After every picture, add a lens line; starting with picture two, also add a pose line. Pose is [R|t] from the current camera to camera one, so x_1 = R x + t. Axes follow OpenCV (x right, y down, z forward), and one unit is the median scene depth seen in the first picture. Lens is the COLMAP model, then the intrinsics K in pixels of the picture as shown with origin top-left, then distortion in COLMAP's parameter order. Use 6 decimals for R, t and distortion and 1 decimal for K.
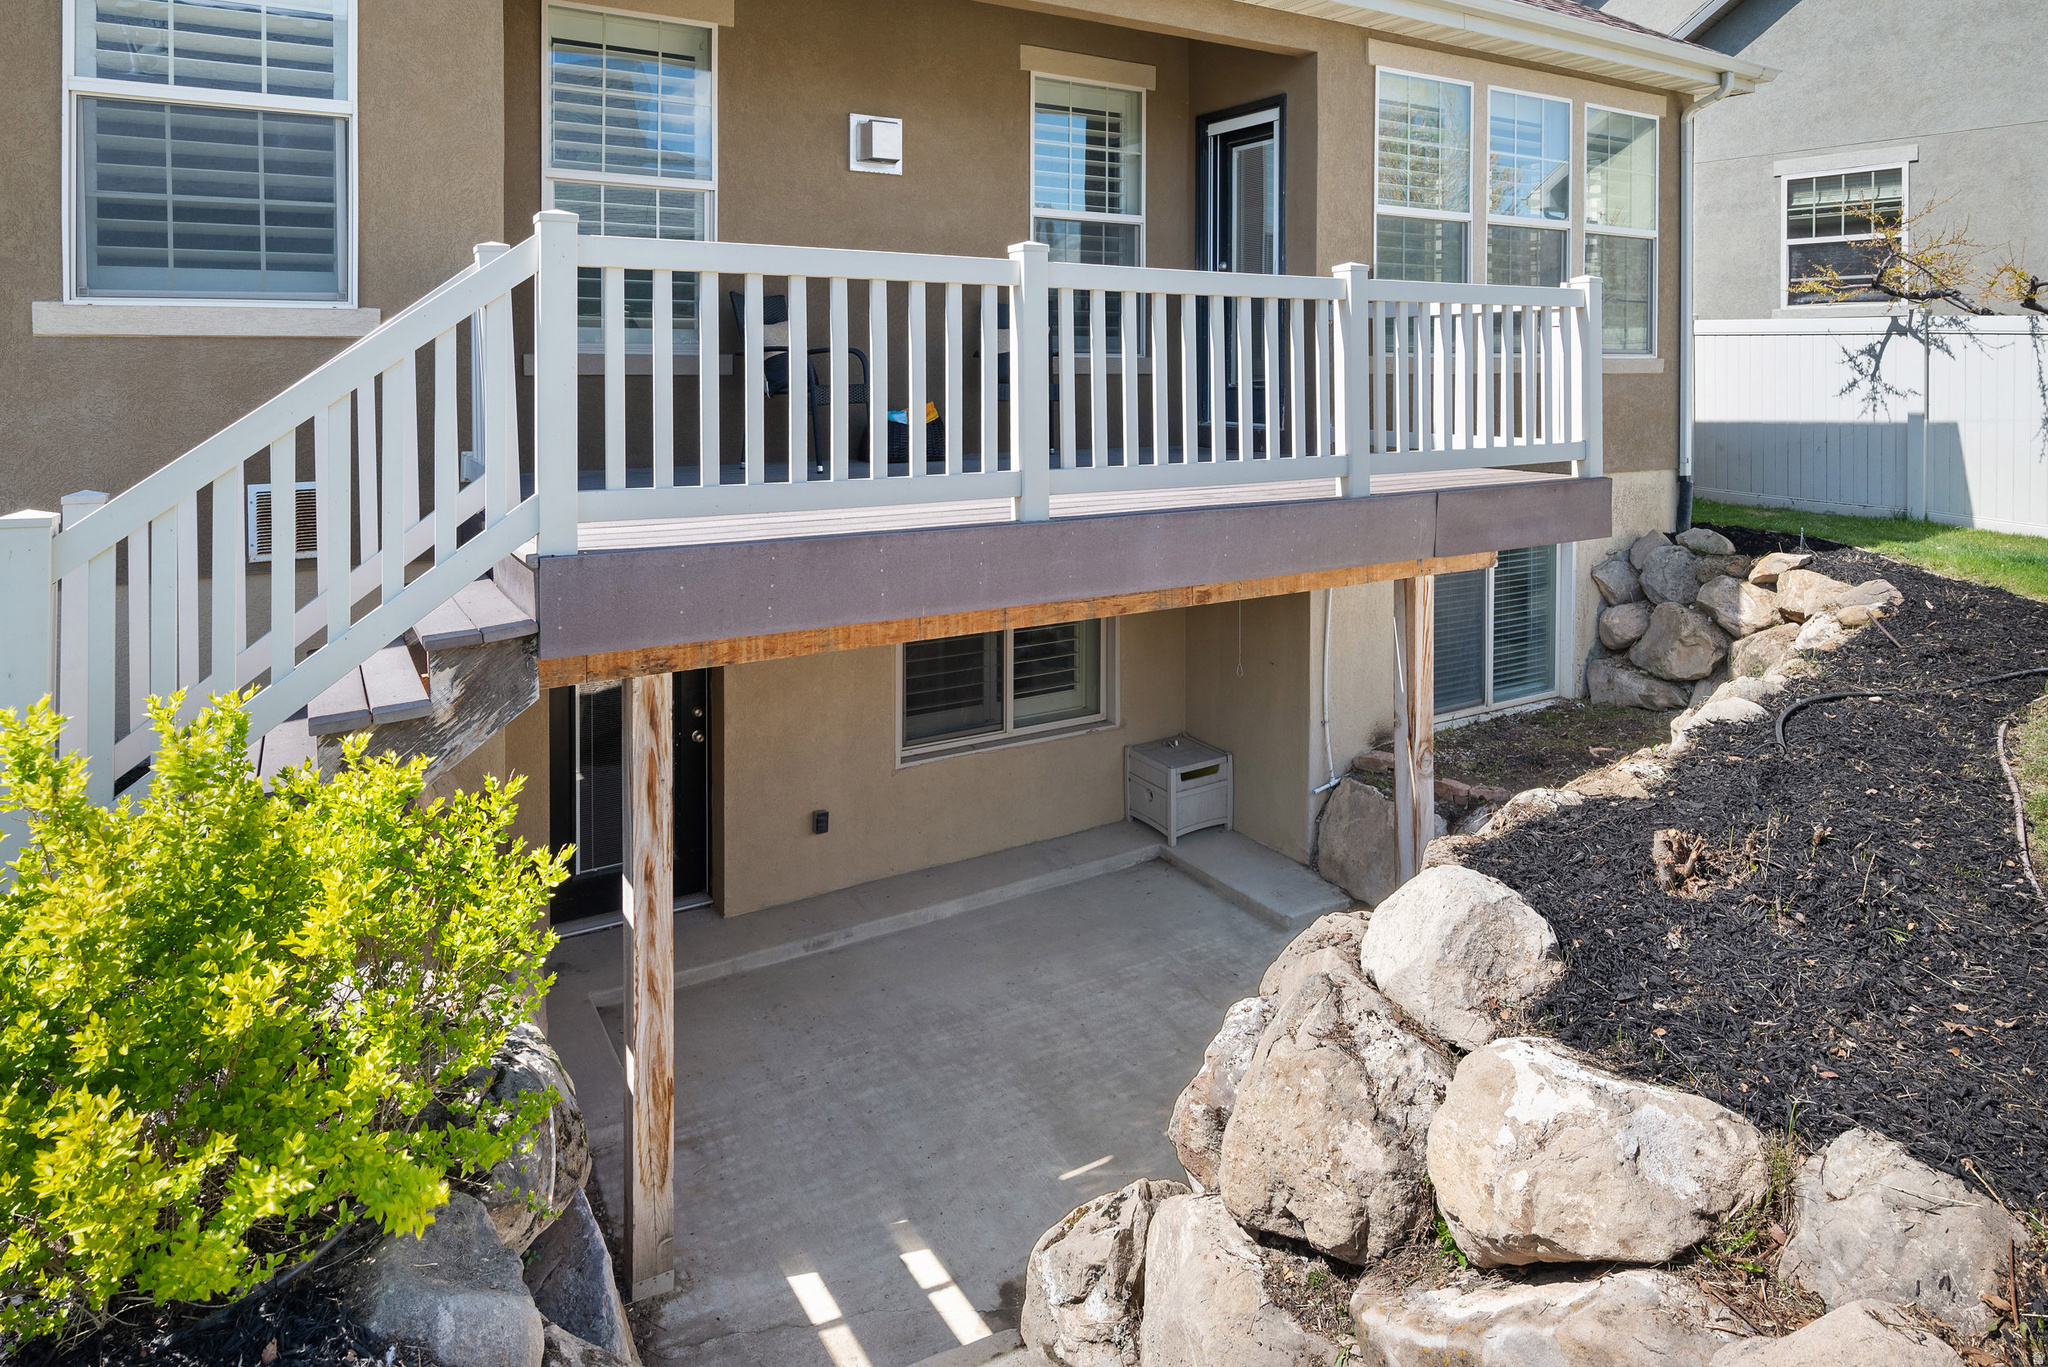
lens RADIAL K [[1207.8, 0, 1024.0], [0, 1207.8, 683.5], [0, 0, 1]] dist [0.000195, 0.000063]
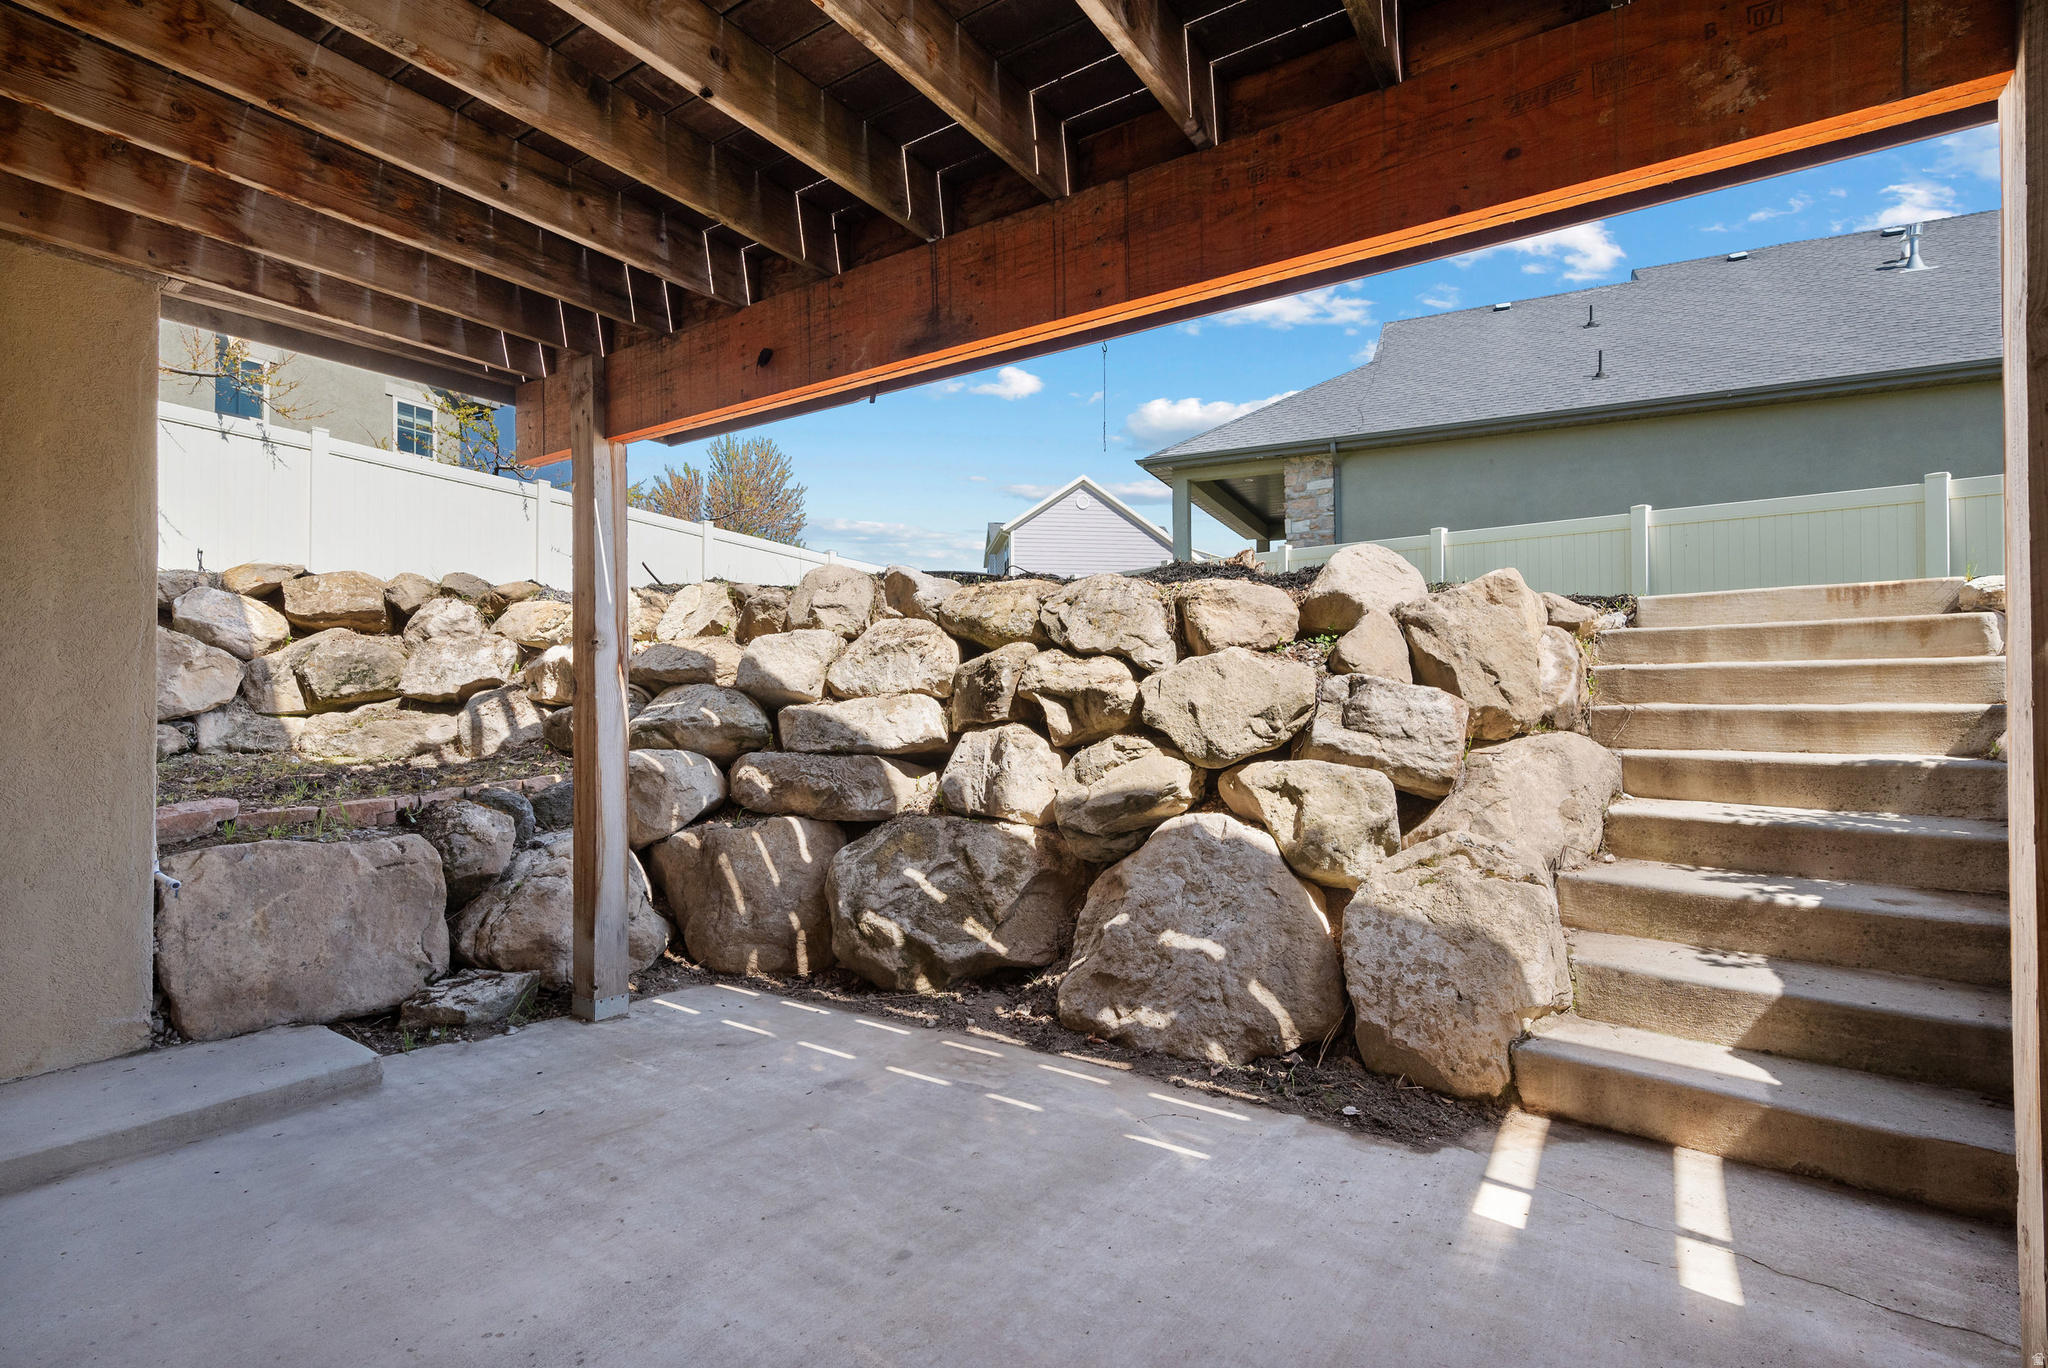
lens RADIAL K [[929.2, 0, 1024.0], [0, 929.2, 684.0], [0, 0, 1]] dist [-0.001160, -0.000271]
pose [[-0.409573, 0.018602, 0.912088, -0.389359], [0.235088, 0.968178, 0.085821, 0.086632], [-0.881467, 0.249571, -0.400912, 1.190758]]
